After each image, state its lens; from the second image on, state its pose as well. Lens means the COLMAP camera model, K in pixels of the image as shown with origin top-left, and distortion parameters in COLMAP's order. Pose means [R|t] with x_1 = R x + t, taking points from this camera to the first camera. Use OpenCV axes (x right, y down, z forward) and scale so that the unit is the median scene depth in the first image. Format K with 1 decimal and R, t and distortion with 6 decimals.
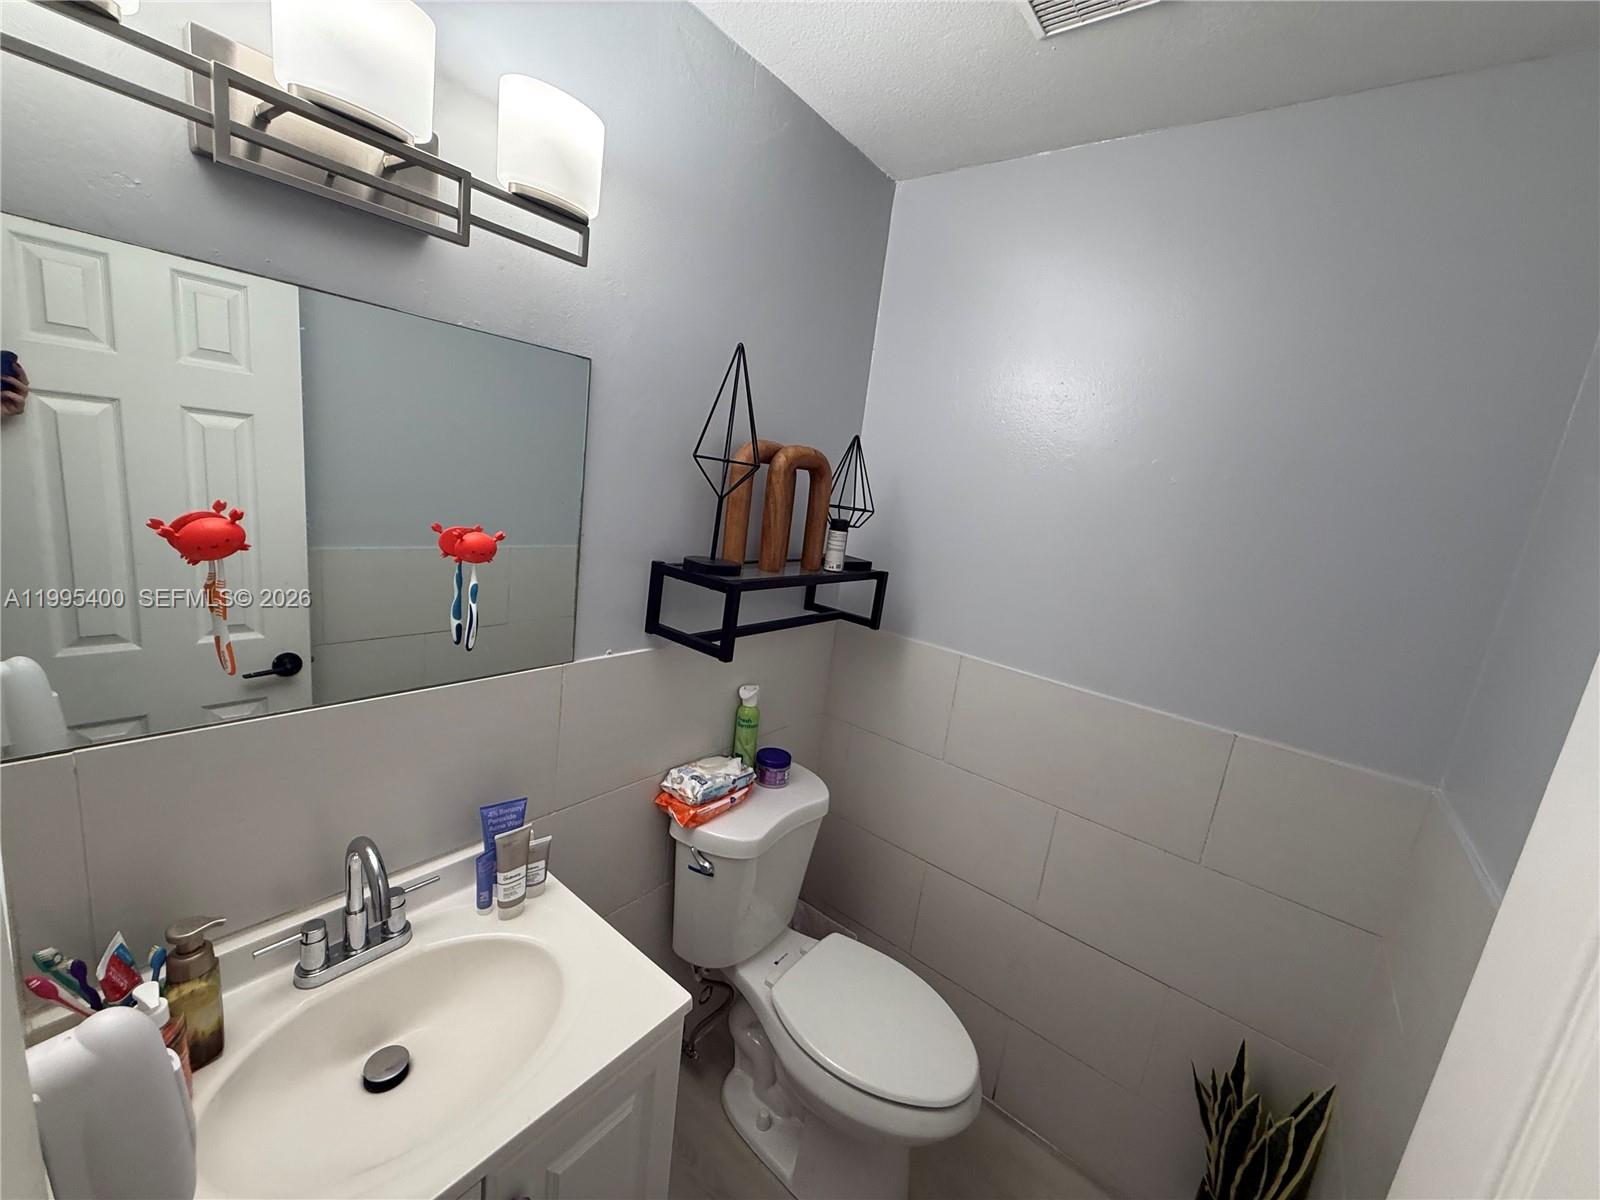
lens RADIAL K [[637.7, 0, 795.4], [0, 637.7, 602.2], [0, 0, 1]] dist [-0.000742, 0.000688]
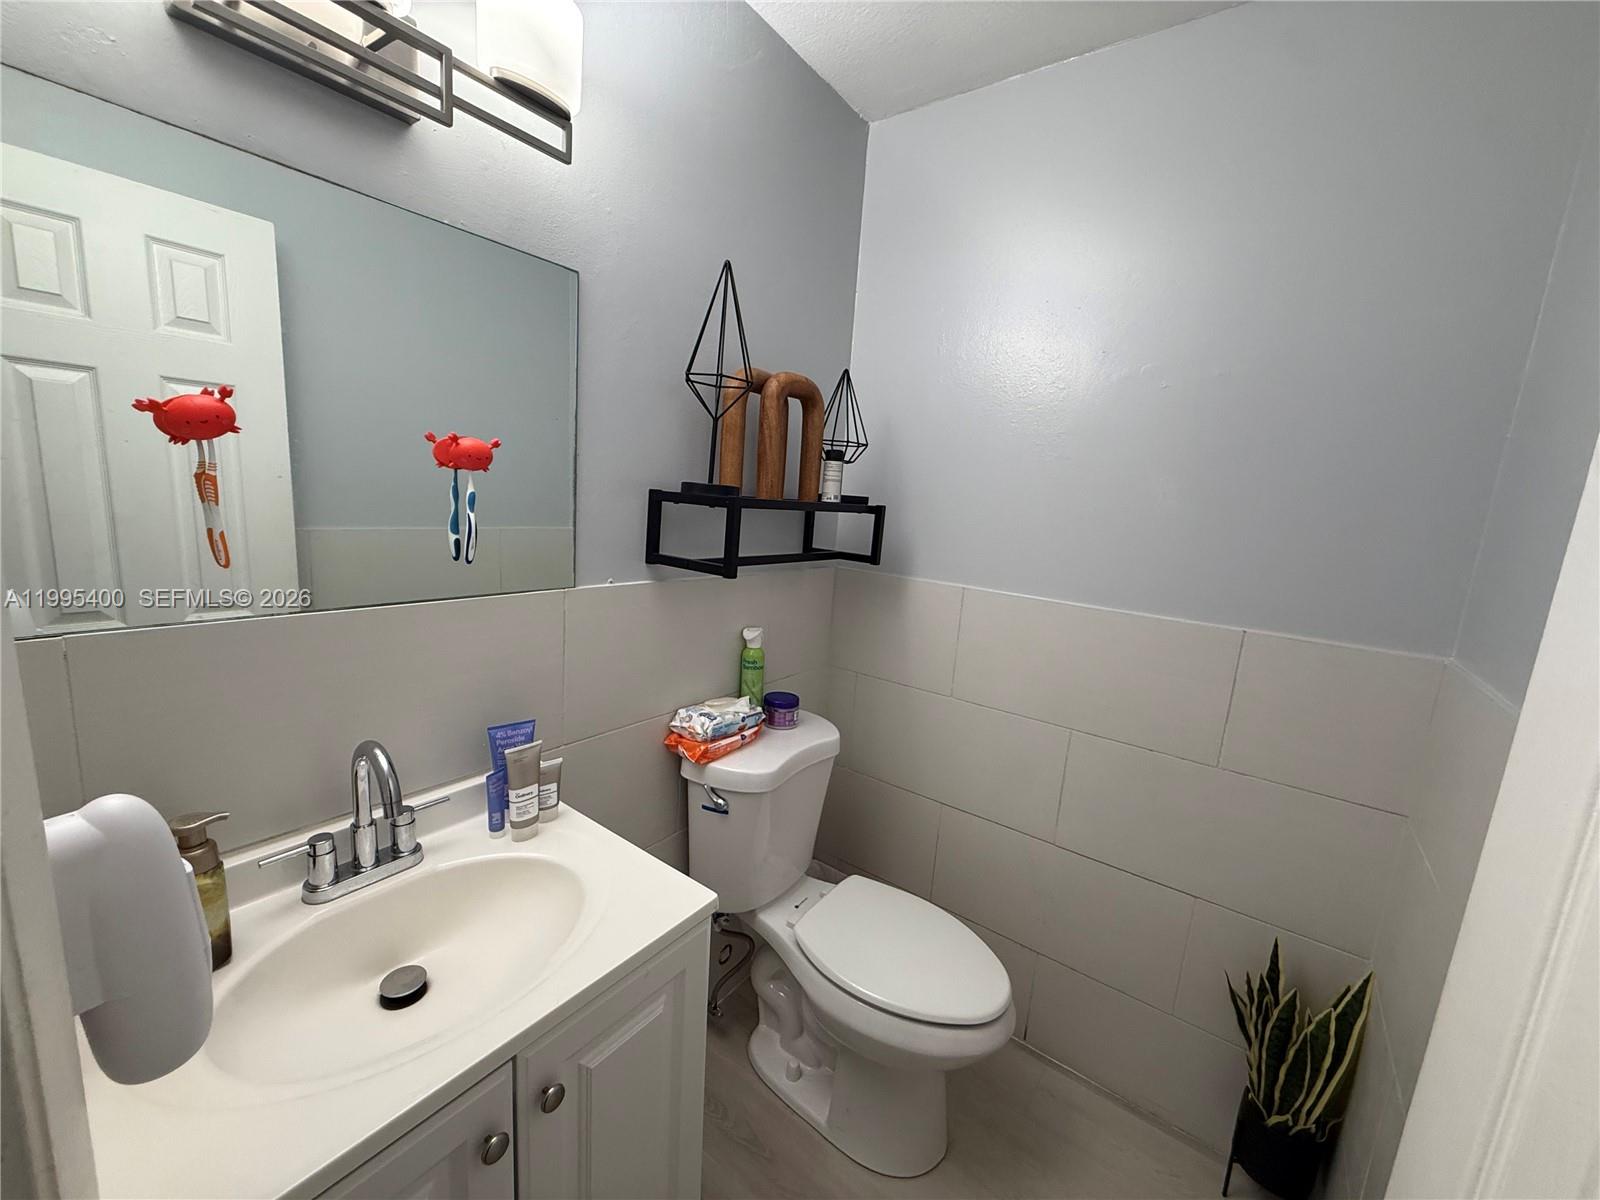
lens RADIAL K [[637.7, 0, 796.2], [0, 637.7, 599.2], [0, 0, 1]] dist [-0.000742, 0.000688]
pose [[0.998174, -0.058021, 0.016817, -0.025143], [0.058432, 0.997977, -0.025058, 0.153124], [-0.015329, 0.025995, 0.999545, 0.012939]]
